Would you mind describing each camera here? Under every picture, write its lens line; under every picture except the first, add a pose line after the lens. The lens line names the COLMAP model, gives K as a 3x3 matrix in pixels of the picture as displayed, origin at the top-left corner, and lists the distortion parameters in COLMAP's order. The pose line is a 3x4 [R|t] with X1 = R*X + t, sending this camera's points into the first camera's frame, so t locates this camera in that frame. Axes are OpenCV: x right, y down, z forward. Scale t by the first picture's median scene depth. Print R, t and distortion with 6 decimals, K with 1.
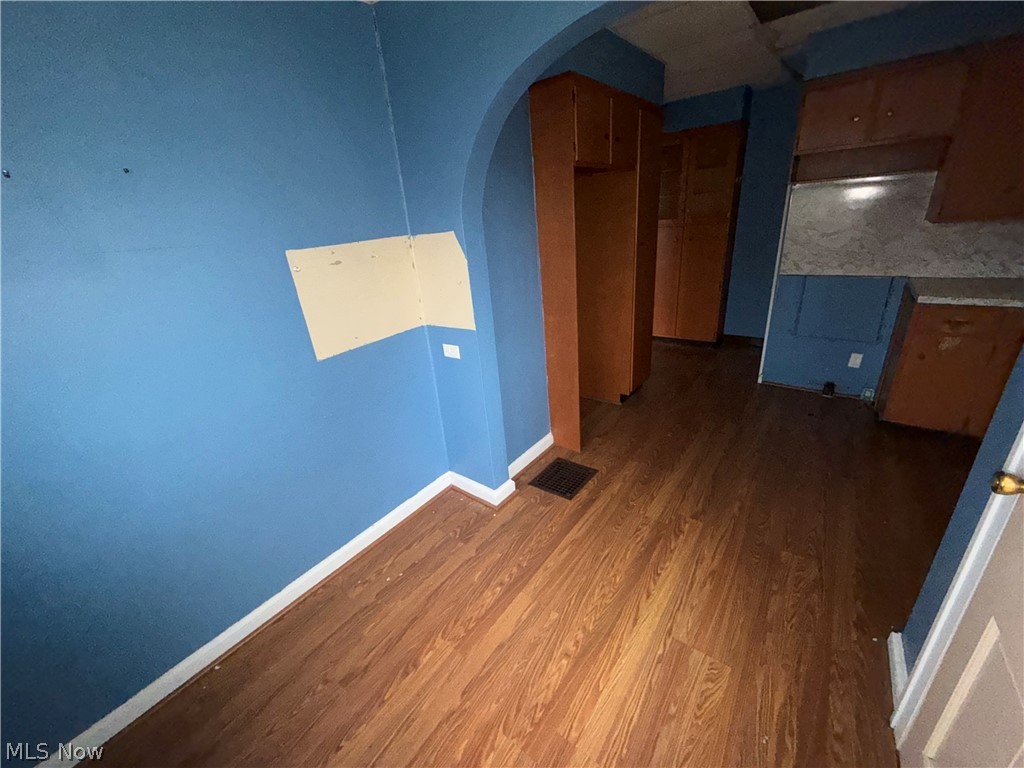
lens RADIAL K [[408.2, 0, 510.3], [0, 408.2, 384.3], [0, 0, 1]] dist [-0.002449, 0.003009]
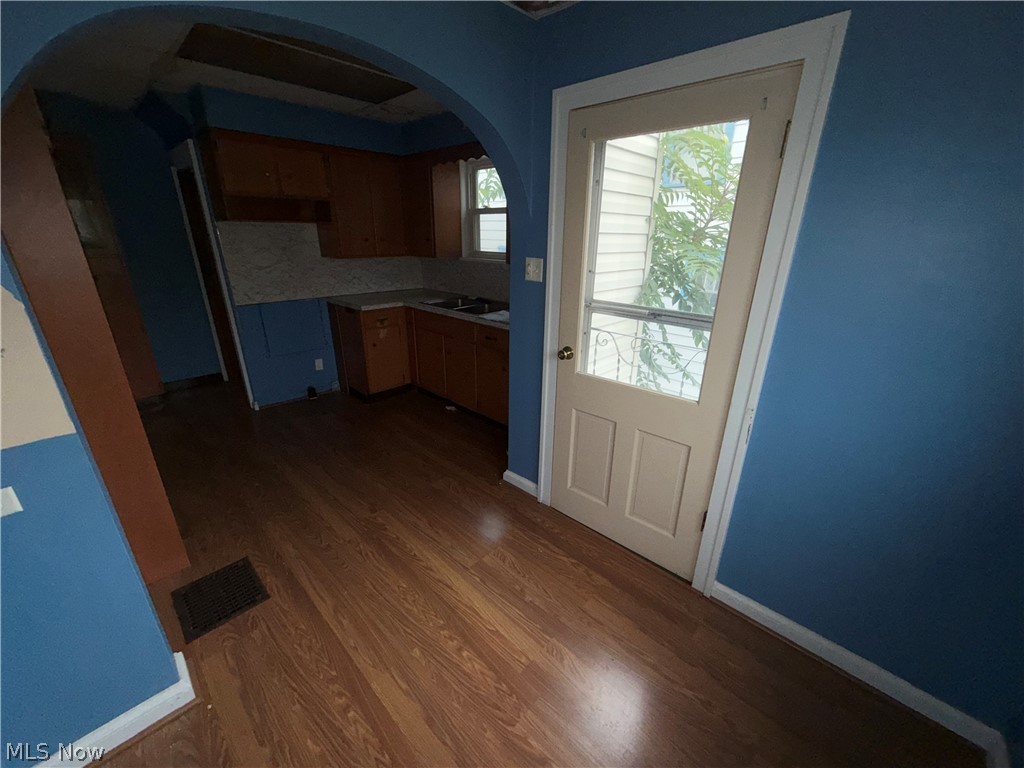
lens RADIAL K [[408.2, 0, 512.6], [0, 408.2, 381.1], [0, 0, 1]] dist [-0.002449, 0.003009]
pose [[0.105434, -0.264798, 0.958523, -0.539158], [0.358575, 0.909174, 0.211723, -0.107866], [-0.927528, 0.321379, 0.190808, 0.368036]]
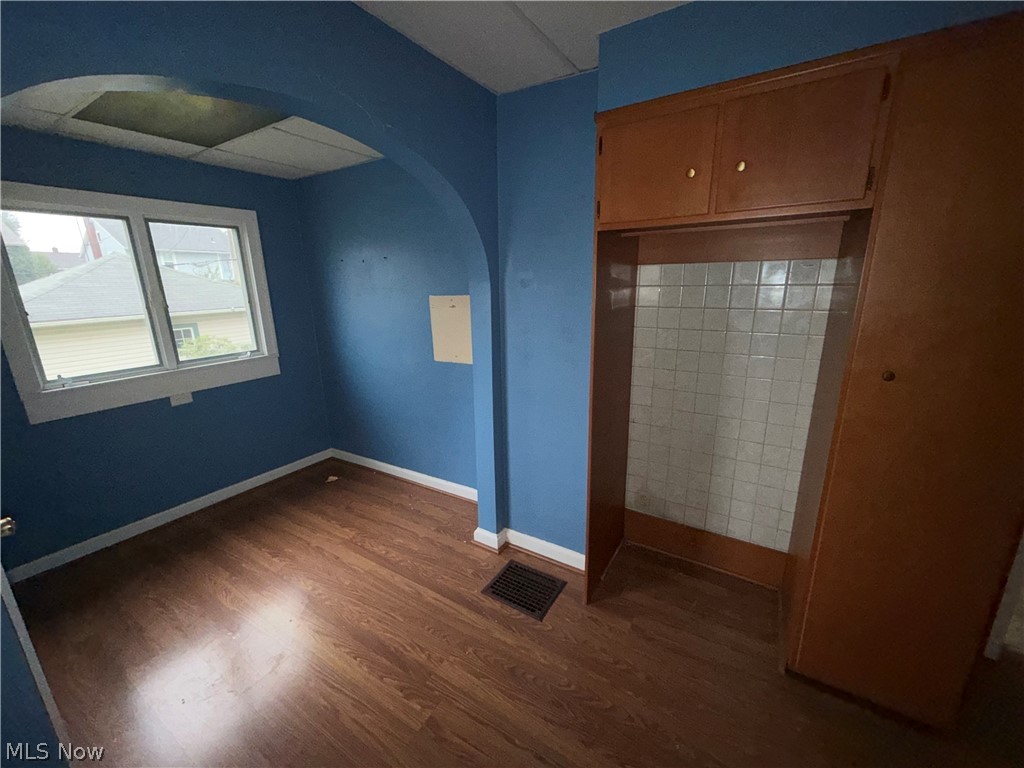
lens RADIAL K [[408.2, 0, 511.2], [0, 408.2, 382.6], [0, 0, 1]] dist [-0.002449, 0.003009]
pose [[0.104191, 0.320180, -0.941610, 1.065846], [-0.369177, 0.891571, 0.262315, -0.488727], [0.923500, 0.320290, 0.211097, 0.895279]]
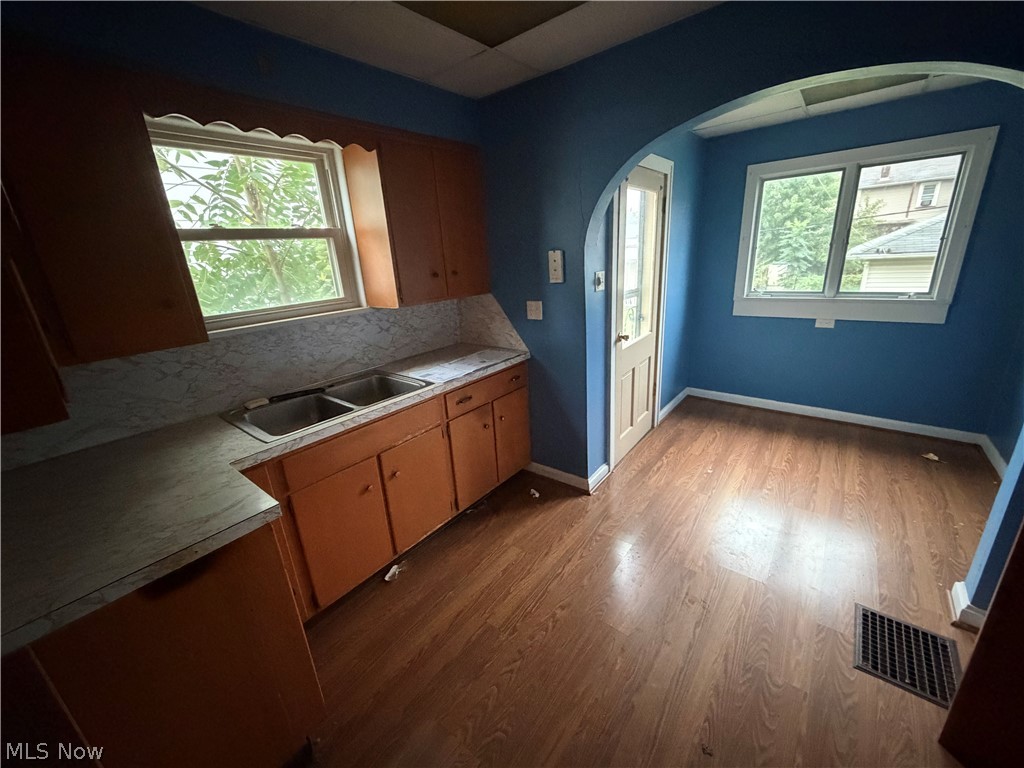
lens RADIAL K [[408.2, 0, 512.1], [0, 408.2, 382.9], [0, 0, 1]] dist [-0.002449, 0.003009]
pose [[-0.989826, 0.127497, 0.063162, 0.844912], [0.137981, 0.751765, 0.644834, -0.749863], [0.034731, 0.646989, -0.761708, 1.603423]]
